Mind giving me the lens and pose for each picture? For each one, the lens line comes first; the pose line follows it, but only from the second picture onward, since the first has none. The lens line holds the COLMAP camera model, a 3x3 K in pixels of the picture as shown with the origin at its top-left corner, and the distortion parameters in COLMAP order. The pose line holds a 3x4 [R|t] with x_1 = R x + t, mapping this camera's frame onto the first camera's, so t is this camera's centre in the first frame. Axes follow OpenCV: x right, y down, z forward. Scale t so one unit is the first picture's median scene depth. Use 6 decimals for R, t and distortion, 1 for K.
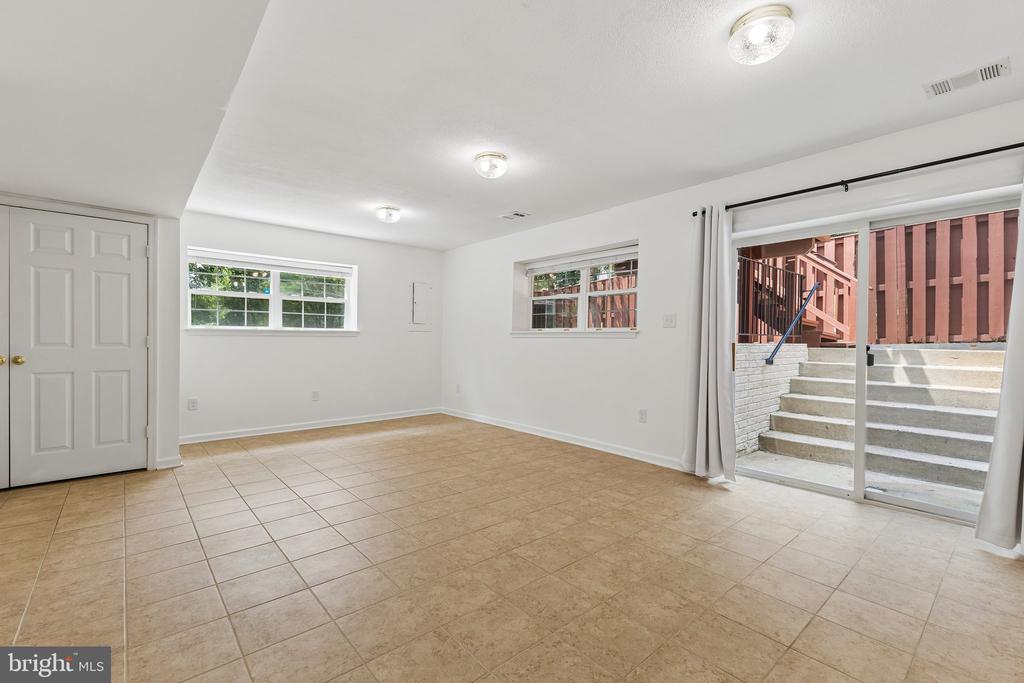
lens RADIAL K [[445.9, 0, 513.0], [0, 445.9, 340.3], [0, 0, 1]] dist [0.003613, -0.000436]
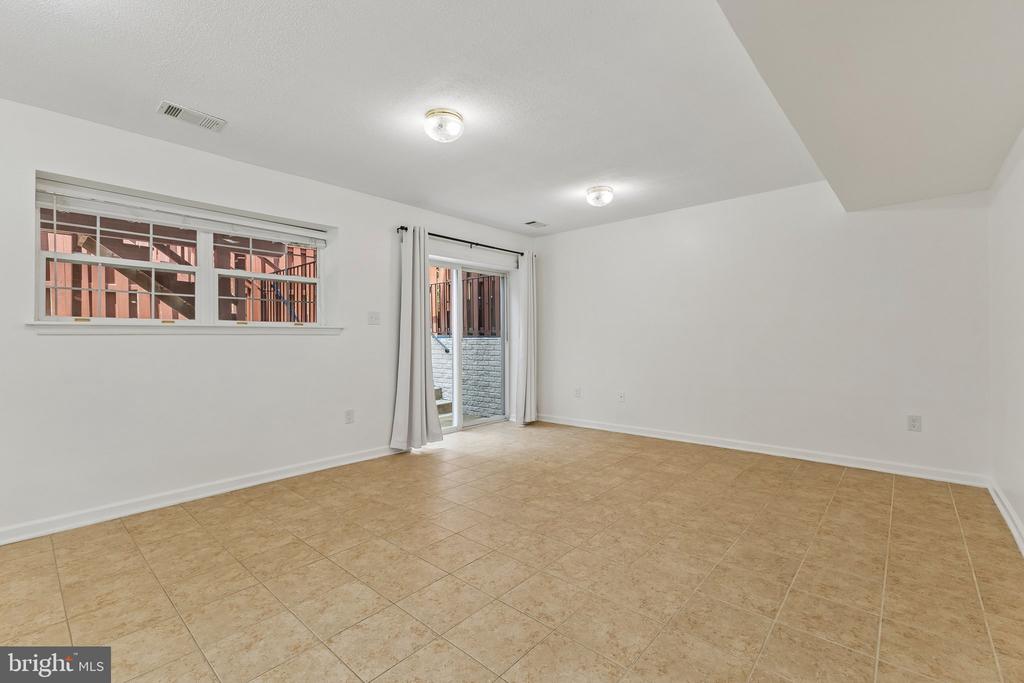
lens RADIAL K [[445.9, 0, 513.2], [0, 445.9, 336.1], [0, 0, 1]] dist [0.003613, -0.000436]
pose [[-0.132313, -0.006693, 0.991185, -0.889854], [0.006168, 0.999952, 0.007576, -0.008706], [-0.991189, 0.007116, -0.132266, 0.989046]]
